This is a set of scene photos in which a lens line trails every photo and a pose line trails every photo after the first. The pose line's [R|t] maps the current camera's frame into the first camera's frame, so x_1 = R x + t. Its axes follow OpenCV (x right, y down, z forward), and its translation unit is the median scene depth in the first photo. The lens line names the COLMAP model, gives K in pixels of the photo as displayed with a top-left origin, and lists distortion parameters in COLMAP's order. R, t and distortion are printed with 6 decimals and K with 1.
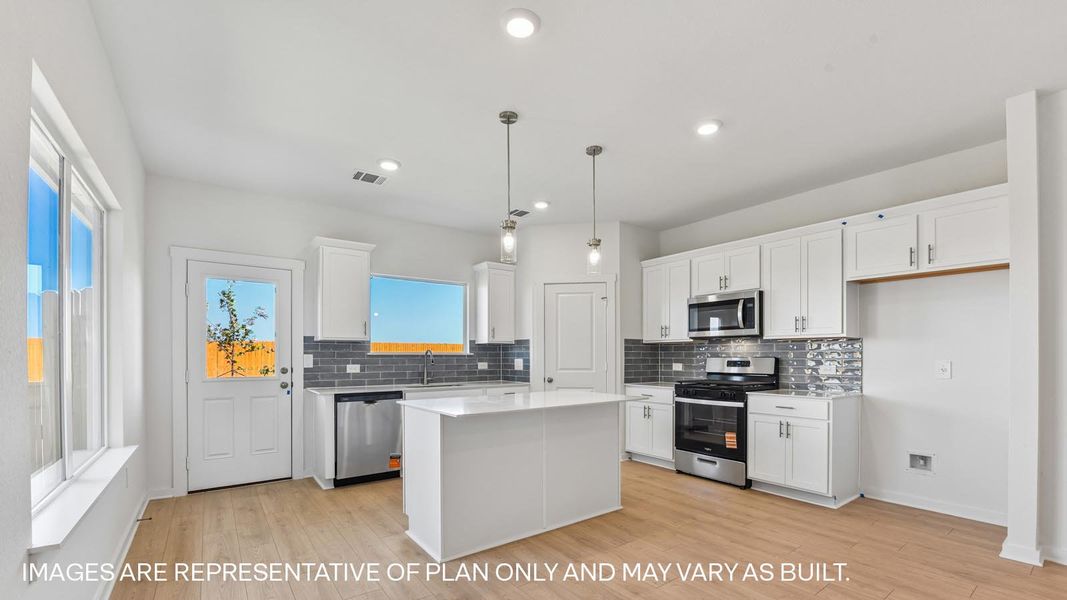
lens RADIAL K [[439.3, 0, 533.8], [0, 439.3, 355.7], [0, 0, 1]] dist [-0.013123, -0.000017]
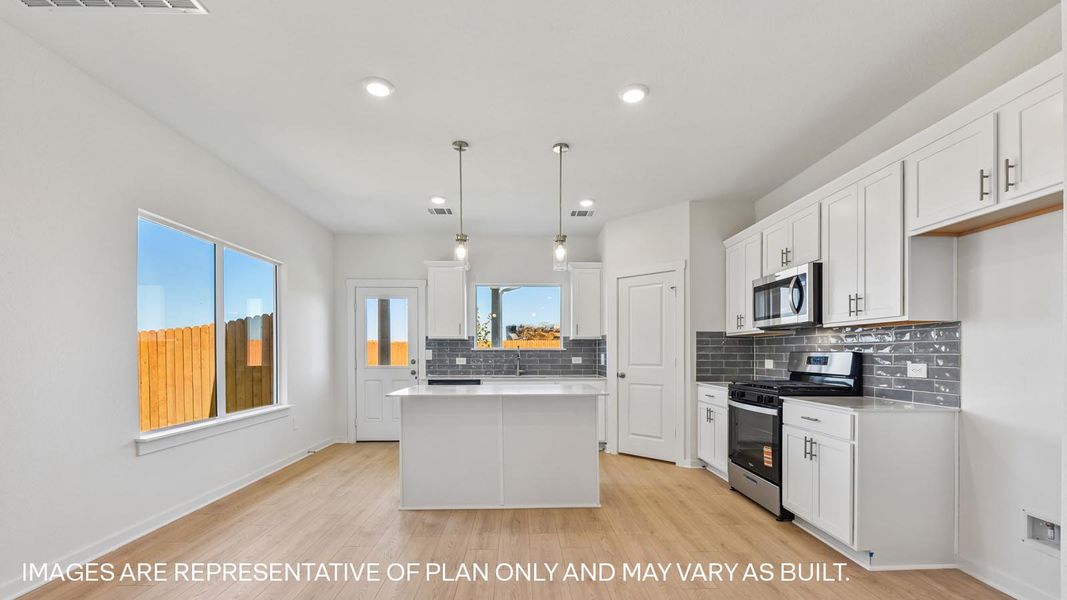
lens RADIAL K [[432.2, 0, 536.0], [0, 432.2, 354.4], [0, 0, 1]] dist [0.001307, 0.000071]
pose [[0.823342, 0.003455, -0.567534, 0.477444], [-0.001196, 0.999990, 0.004353, 0.004880], [0.567544, -0.002905, 0.823338, 0.101719]]
